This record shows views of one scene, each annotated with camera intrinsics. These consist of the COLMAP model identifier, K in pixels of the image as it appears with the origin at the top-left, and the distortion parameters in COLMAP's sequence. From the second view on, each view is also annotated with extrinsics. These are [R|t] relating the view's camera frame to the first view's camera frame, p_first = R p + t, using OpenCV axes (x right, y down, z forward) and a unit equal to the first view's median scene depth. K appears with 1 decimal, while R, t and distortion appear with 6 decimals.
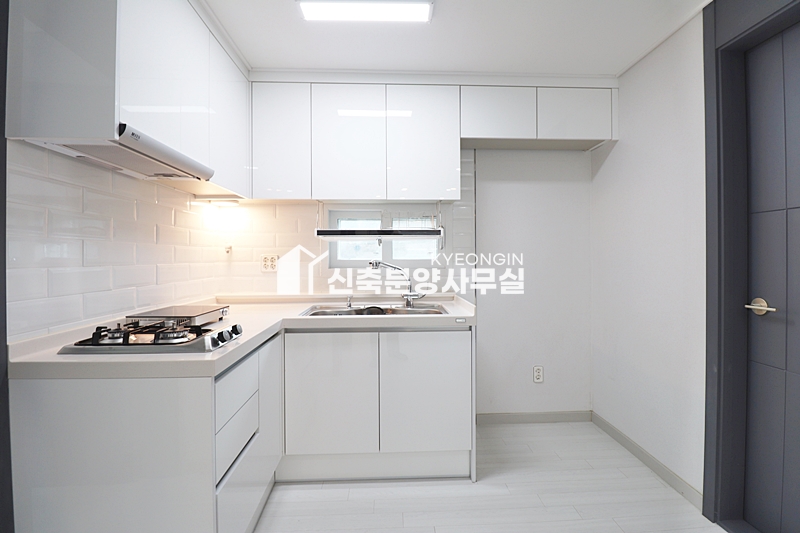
lens RADIAL K [[368.5, 0, 404.6], [0, 368.5, 256.7], [0, 0, 1]] dist [-0.013189, -0.004192]
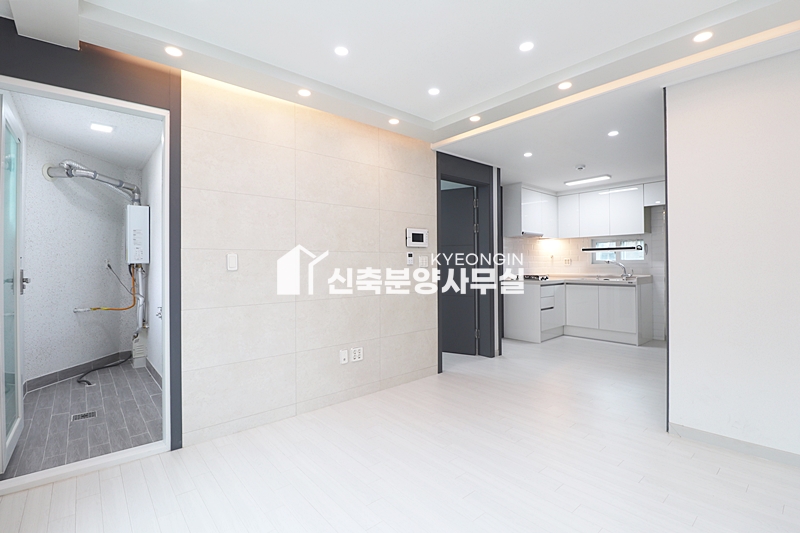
lens RADIAL K [[368.5, 0, 403.2], [0, 368.5, 259.5], [0, 0, 1]] dist [-0.013189, -0.004192]
pose [[0.616406, -0.008010, -0.787388, 1.021423], [0.001917, 0.999961, -0.008672, 0.023438], [0.787426, 0.003836, 0.616397, -1.593188]]
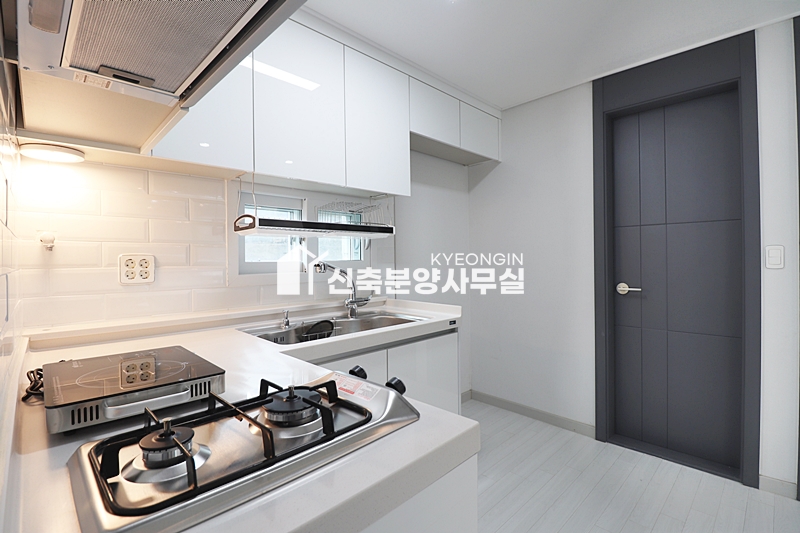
lens RADIAL K [[368.5, 0, 404.1], [0, 368.5, 257.8], [0, 0, 1]] dist [-0.013189, -0.004192]
pose [[0.747093, -0.002059, 0.664717, -0.486200], [0.008126, 0.999949, -0.006036, 0.007663], [-0.664670, 0.009911, 0.747071, 0.305817]]
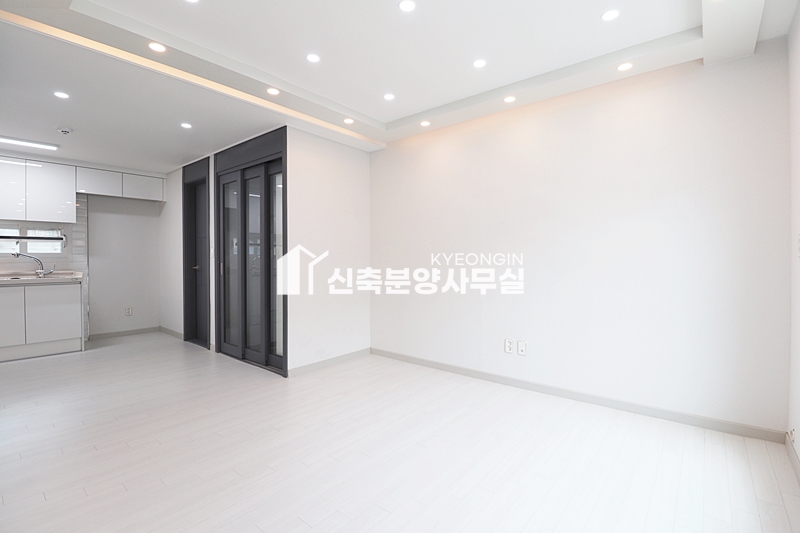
lens RADIAL K [[368.5, 0, 405.7], [0, 368.5, 262.0], [0, 0, 1]] dist [-0.013189, -0.004192]
pose [[0.672566, -0.003069, 0.740031, -0.106937], [-0.000919, 0.999987, 0.004983, 0.046814], [-0.740037, -0.004032, 0.672554, -1.669906]]
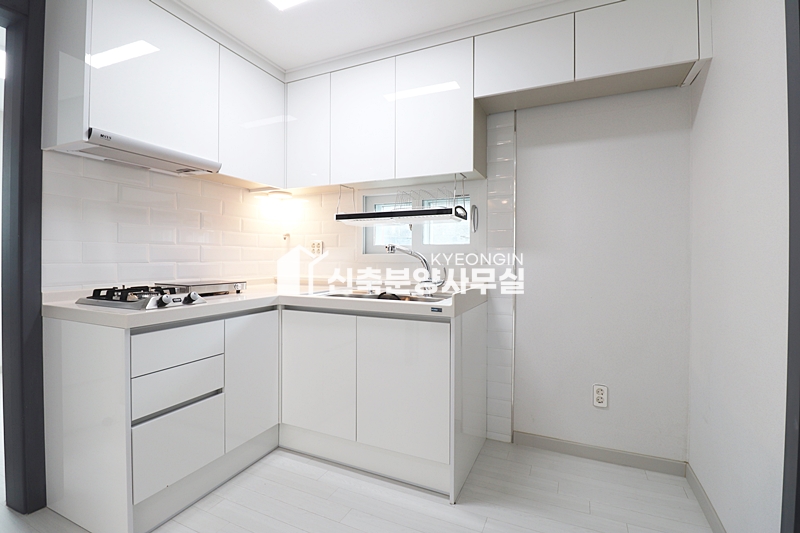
lens RADIAL K [[368.5, 0, 407.6], [0, 368.5, 257.7], [0, 0, 1]] dist [-0.013189, -0.004192]
pose [[0.889668, 0.008451, -0.456529, 0.405509], [-0.007043, 0.999964, 0.004786, 0.041204], [0.456553, -0.001043, 0.889696, 0.176812]]
